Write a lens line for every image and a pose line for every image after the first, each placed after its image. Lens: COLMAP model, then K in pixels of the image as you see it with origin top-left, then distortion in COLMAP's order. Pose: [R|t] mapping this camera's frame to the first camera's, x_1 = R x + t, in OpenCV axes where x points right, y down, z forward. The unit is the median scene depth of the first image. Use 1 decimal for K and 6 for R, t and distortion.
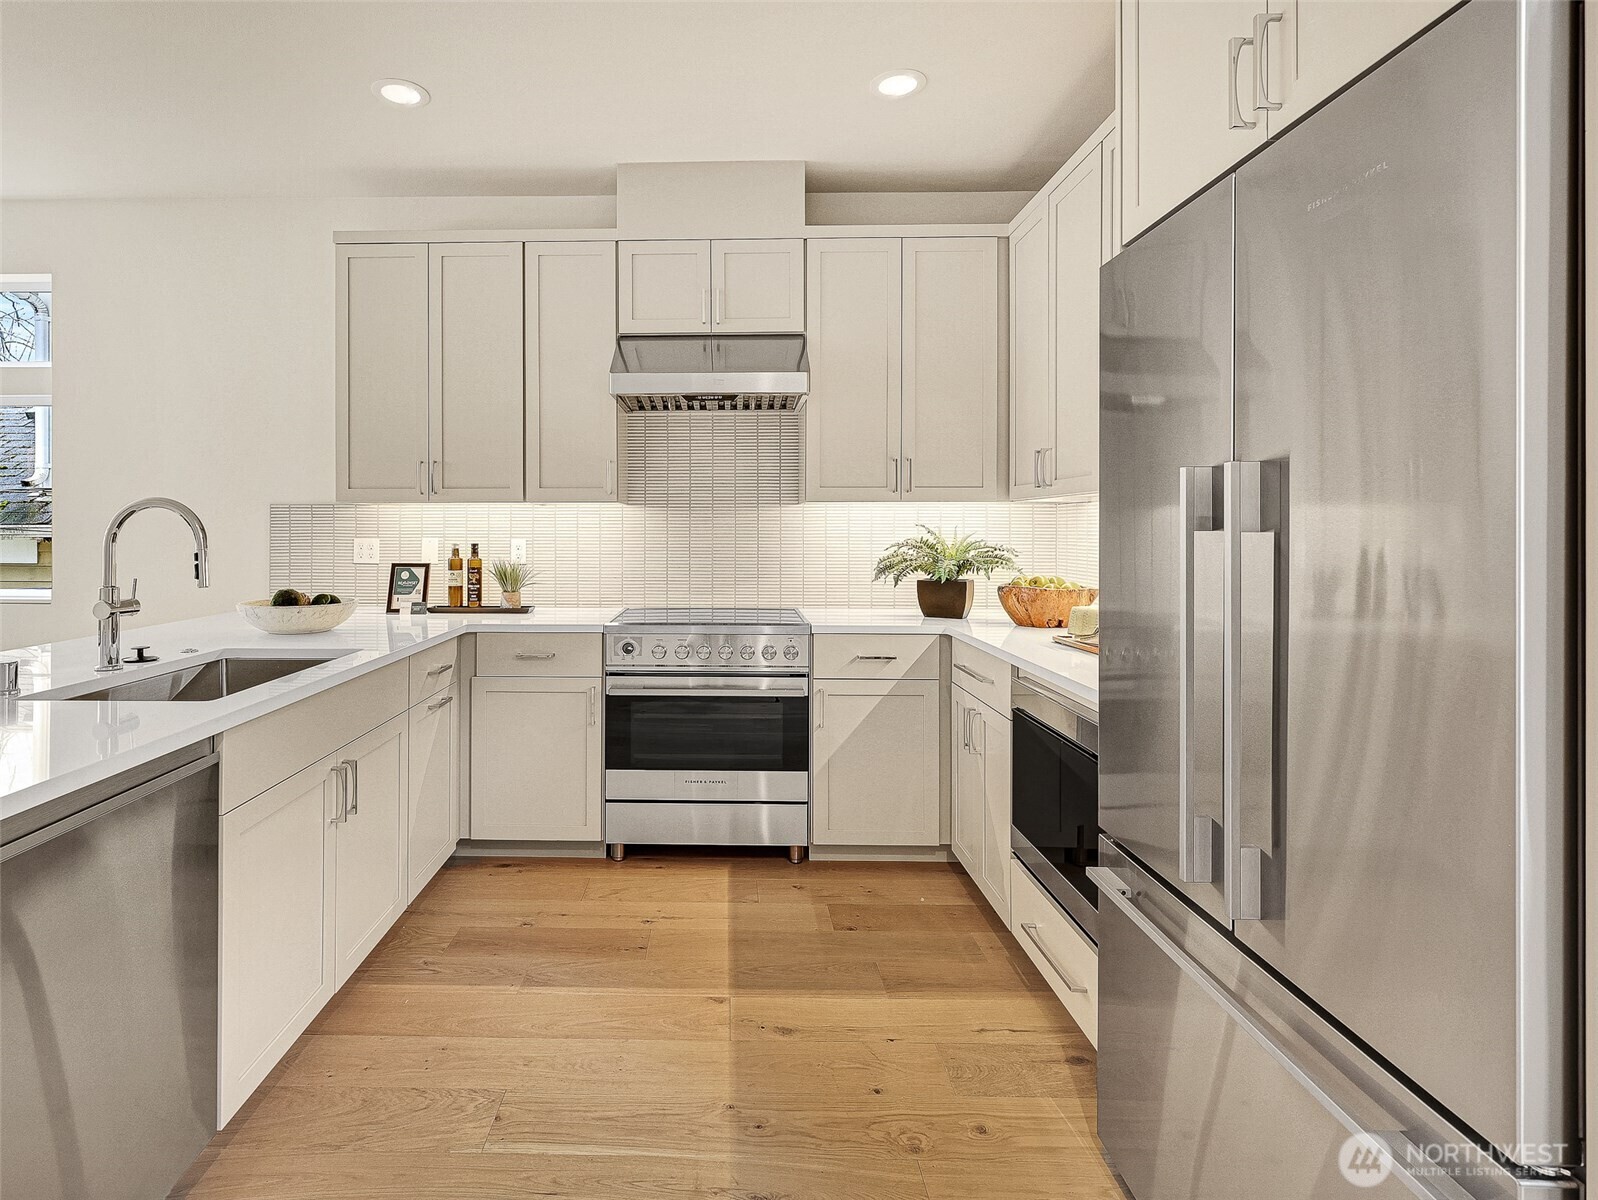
lens RADIAL K [[835.2, 0, 710.3], [0, 835.2, 533.4], [0, 0, 1]] dist [0.006018, -0.000334]
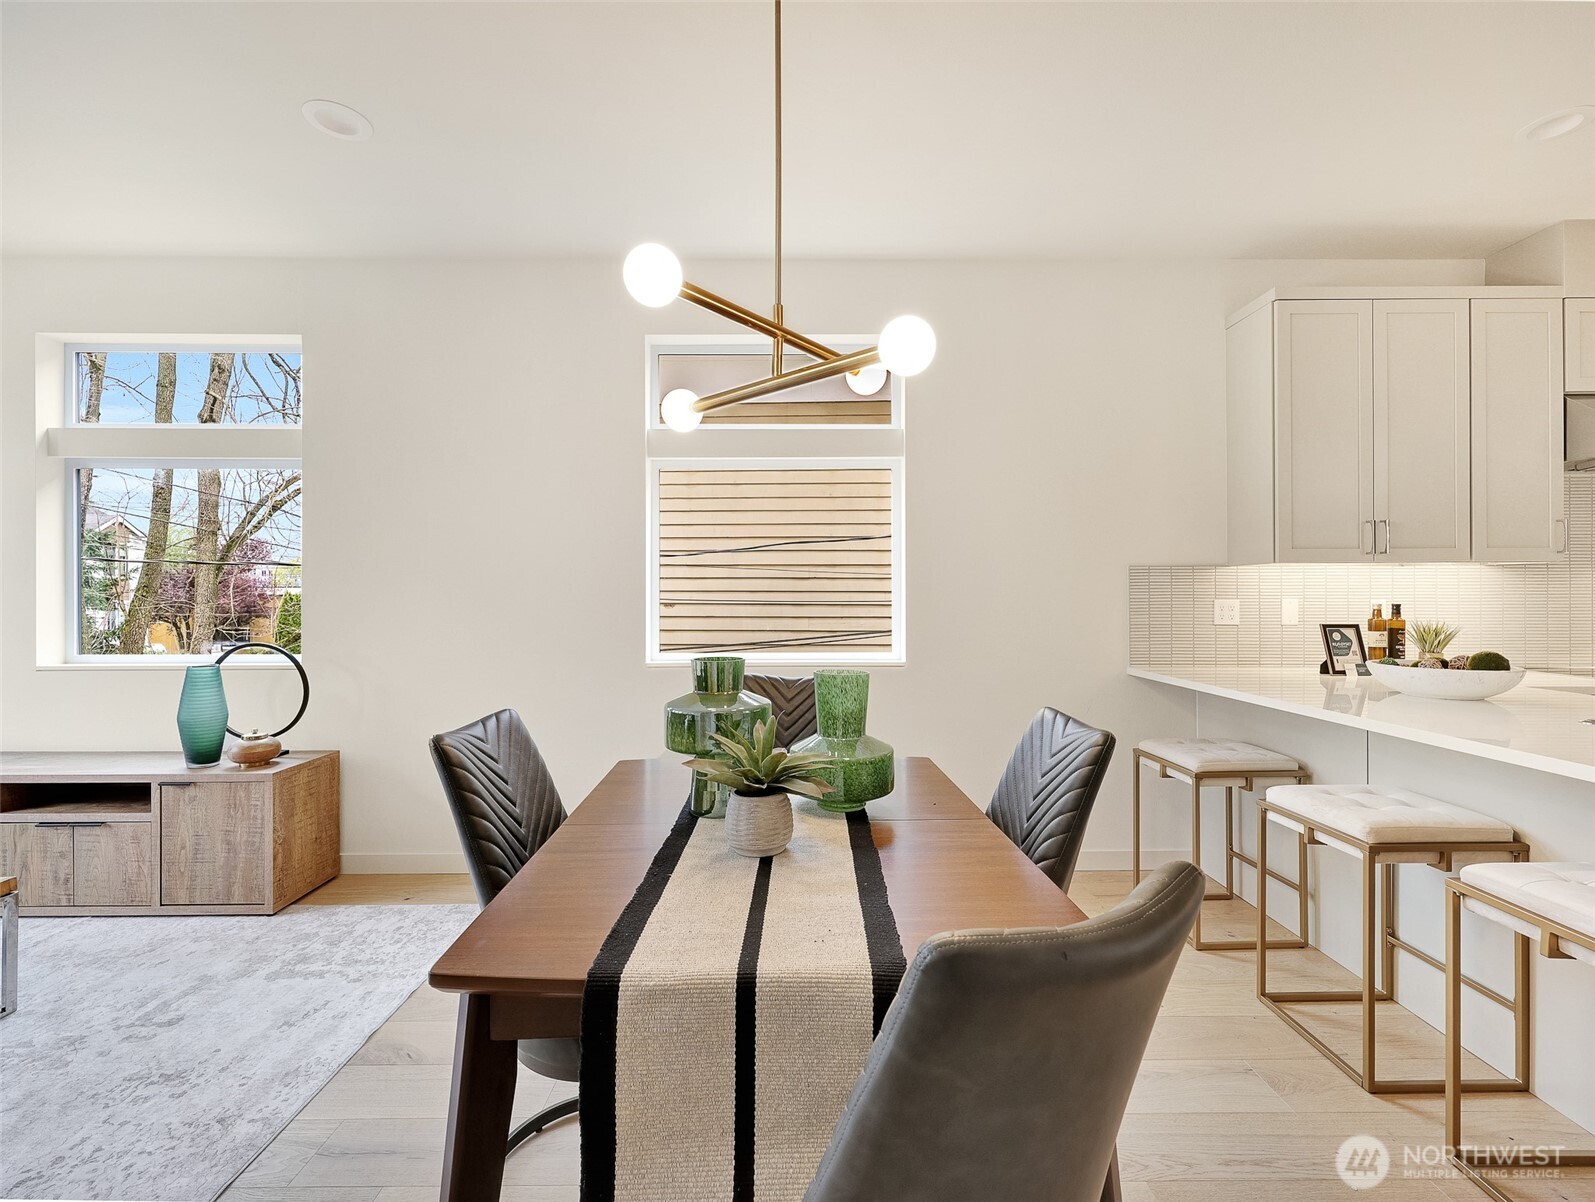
lens RADIAL K [[693.2, 0, 797.9], [0, 693.2, 596.0], [0, 0, 1]] dist [0.001313, 0.000365]
pose [[0.999368, -0.003163, 0.035396, -1.105892], [0.003318, 0.999985, -0.004332, 0.004103], [-0.035382, 0.004447, 0.999364, 0.215379]]
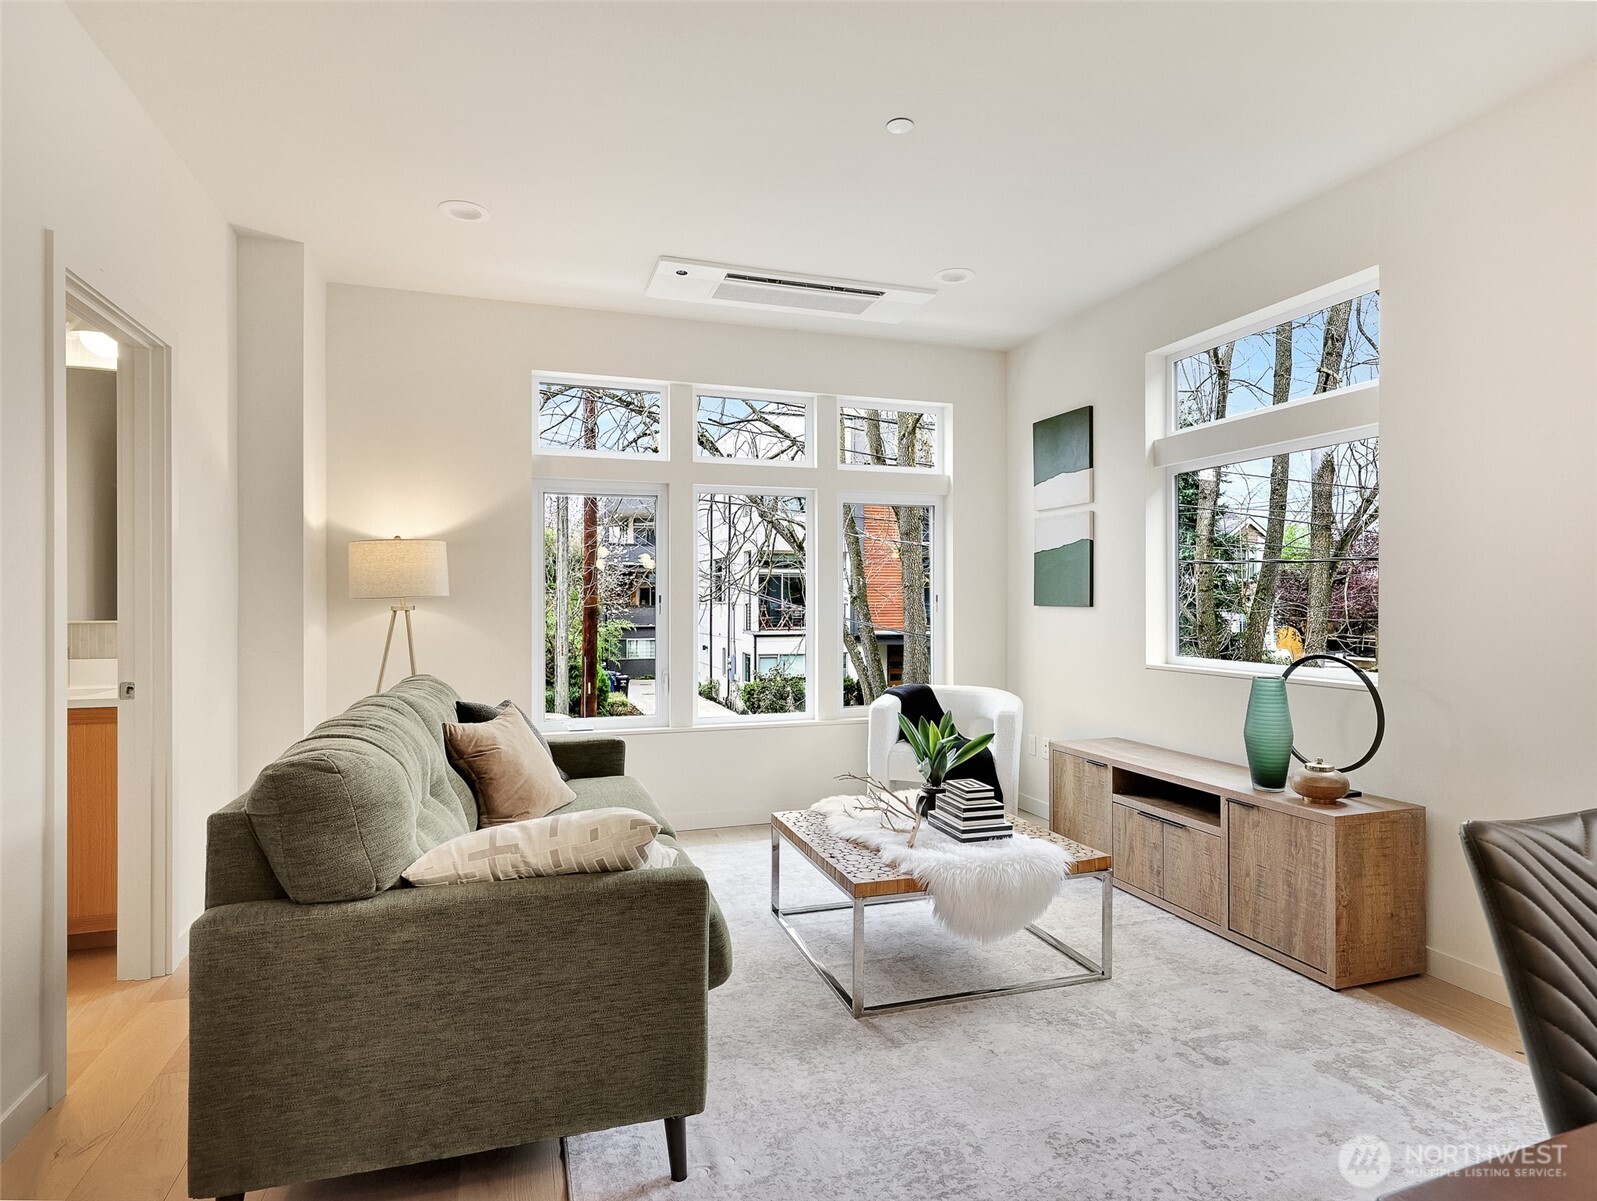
lens RADIAL K [[869.4, 0, 803.2], [0, 869.4, 602.7], [0, 0, 1]] dist [0.002260, 0.000561]
pose [[0.346545, 0.000535, -0.938033, -1.089774], [-0.002197, 0.999998, -0.000241, 0.003418], [0.938031, 0.002144, 0.346546, 0.287167]]
